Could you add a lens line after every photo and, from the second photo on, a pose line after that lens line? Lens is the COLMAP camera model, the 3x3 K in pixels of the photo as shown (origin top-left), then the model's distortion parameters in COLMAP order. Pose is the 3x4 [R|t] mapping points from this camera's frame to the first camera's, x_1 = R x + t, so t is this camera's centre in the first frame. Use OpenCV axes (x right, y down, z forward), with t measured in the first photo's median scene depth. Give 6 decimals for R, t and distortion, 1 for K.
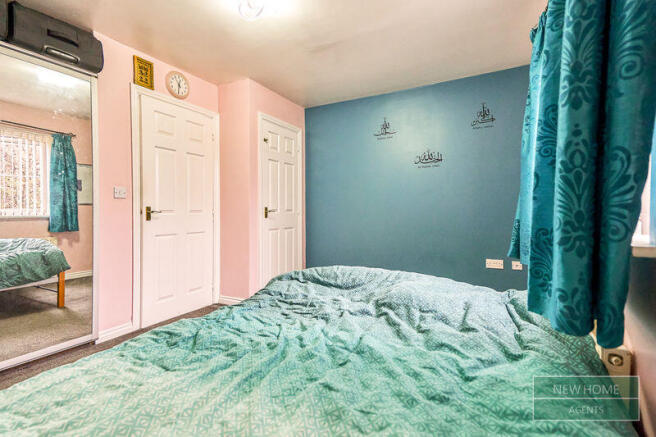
lens RADIAL K [[297.9, 0, 324.8], [0, 297.9, 217.9], [0, 0, 1]] dist [0.000866, 0.000060]
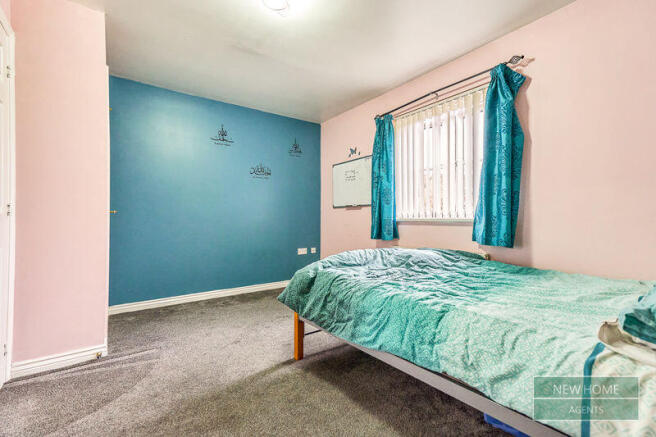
lens RADIAL K [[297.9, 0, 325.1], [0, 297.9, 218.3], [0, 0, 1]] dist [0.000866, 0.000060]
pose [[0.402771, -0.002056, 0.915298, -0.681904], [0.027080, 0.999586, -0.009671, 0.010134], [-0.914900, 0.028681, 0.402660, 0.295471]]
